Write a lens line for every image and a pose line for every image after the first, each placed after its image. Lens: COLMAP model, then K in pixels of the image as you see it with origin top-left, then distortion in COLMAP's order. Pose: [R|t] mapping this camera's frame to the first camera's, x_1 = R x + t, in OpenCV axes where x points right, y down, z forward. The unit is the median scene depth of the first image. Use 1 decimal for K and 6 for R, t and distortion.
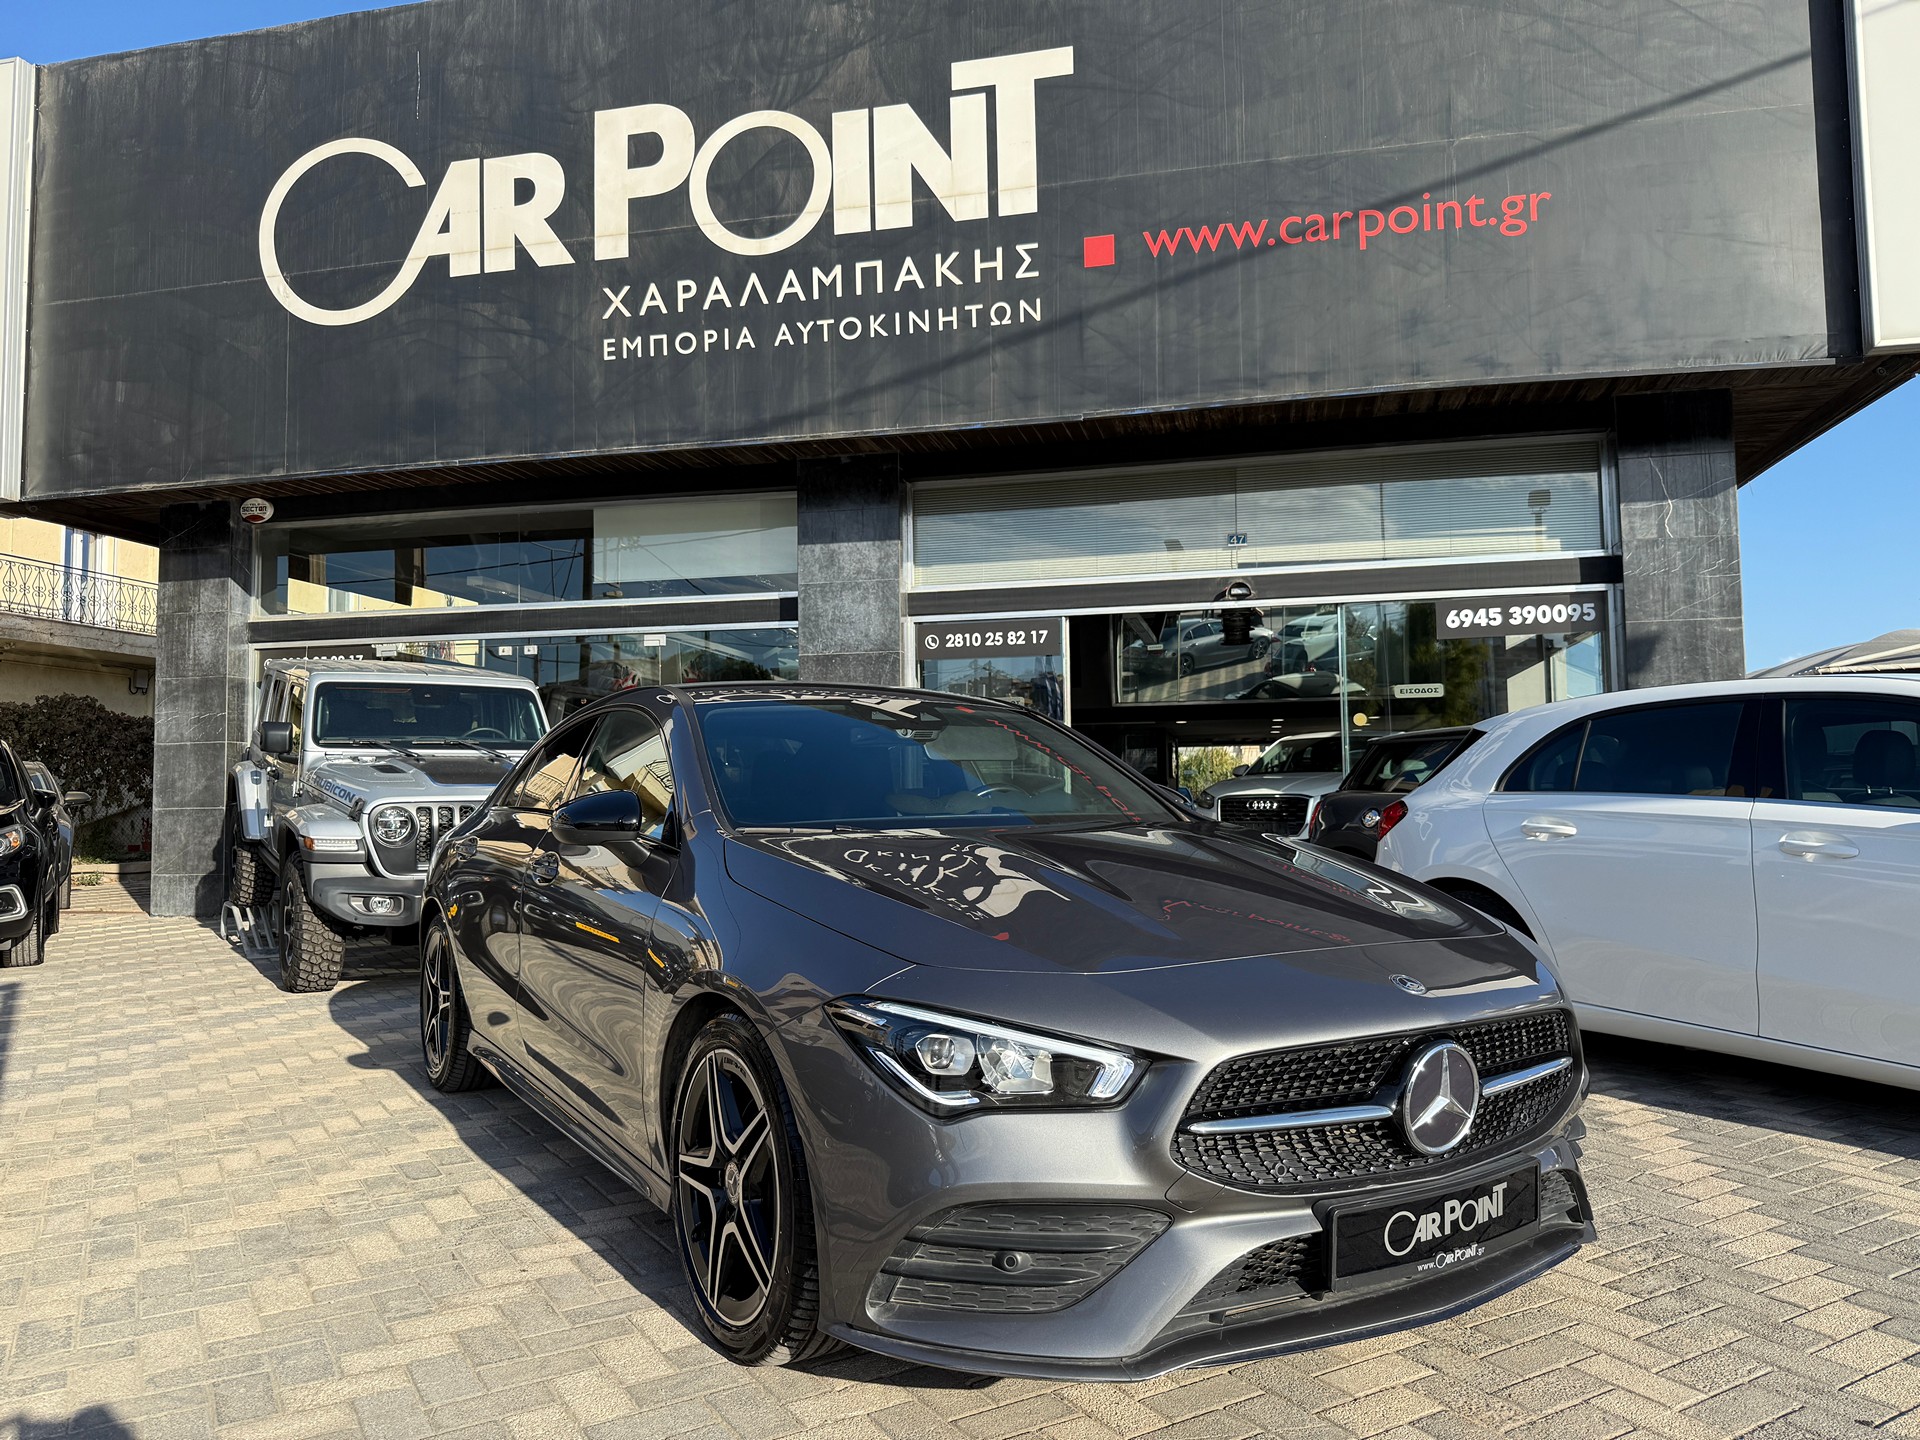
lens RADIAL K [[1342.4, 0, 966.8], [0, 1342.4, 718.4], [0, 0, 1]] dist [0.014456, -0.035218]
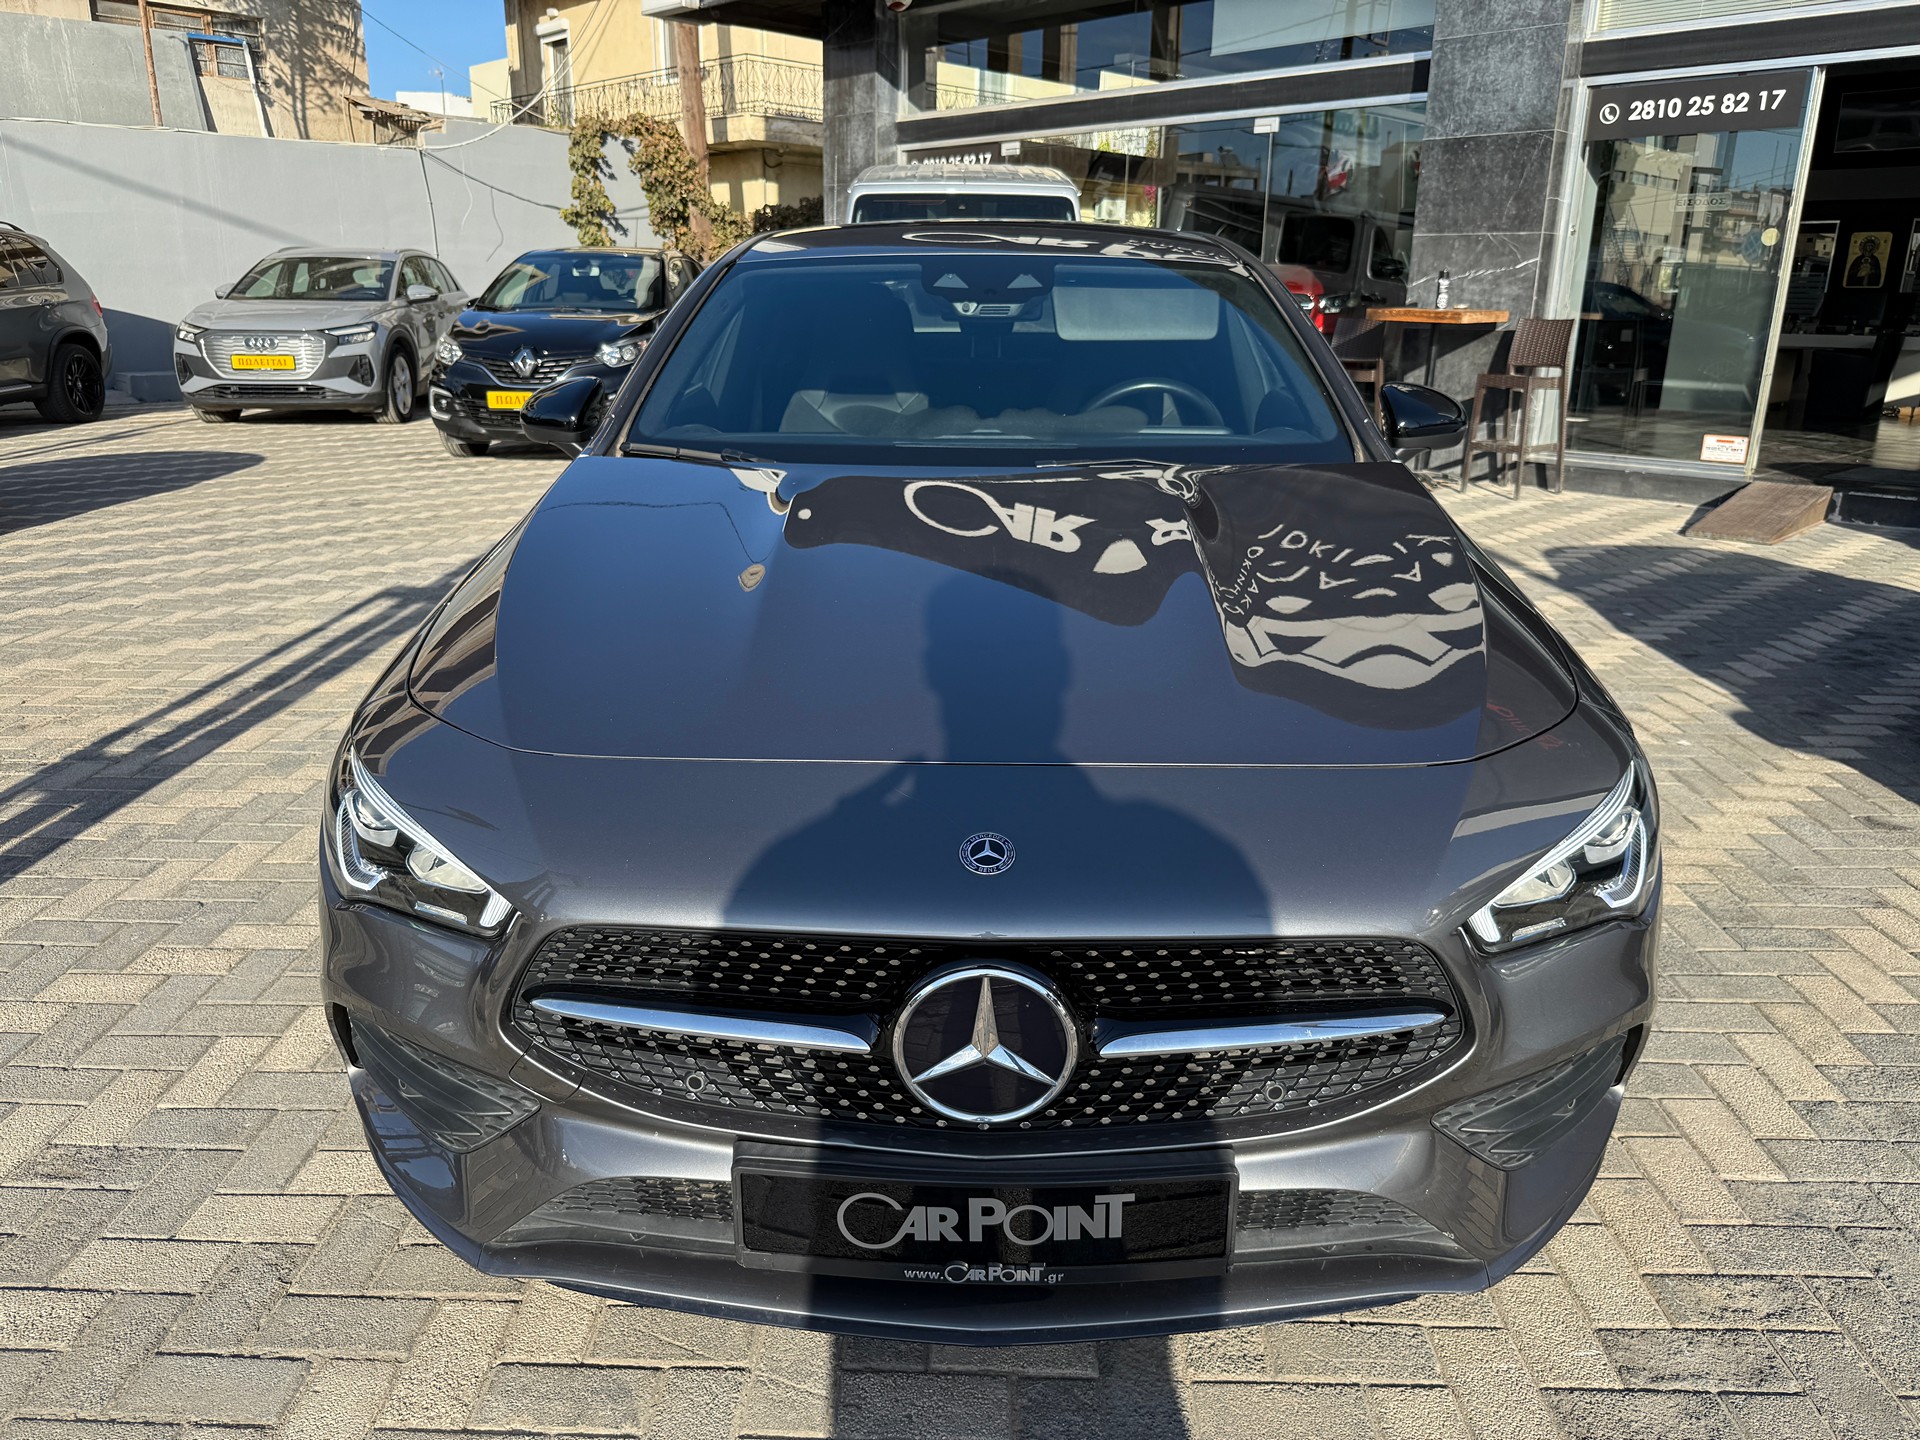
lens RADIAL K [[1342.4, 0, 958.6], [0, 1342.4, 727.5], [0, 0, 1]] dist [0.014456, -0.035218]
pose [[0.831453, 0.190959, -0.521748, 0.127822], [0.011732, 0.932835, 0.360113, -0.011548], [0.555471, -0.305538, 0.773368, 0.120710]]
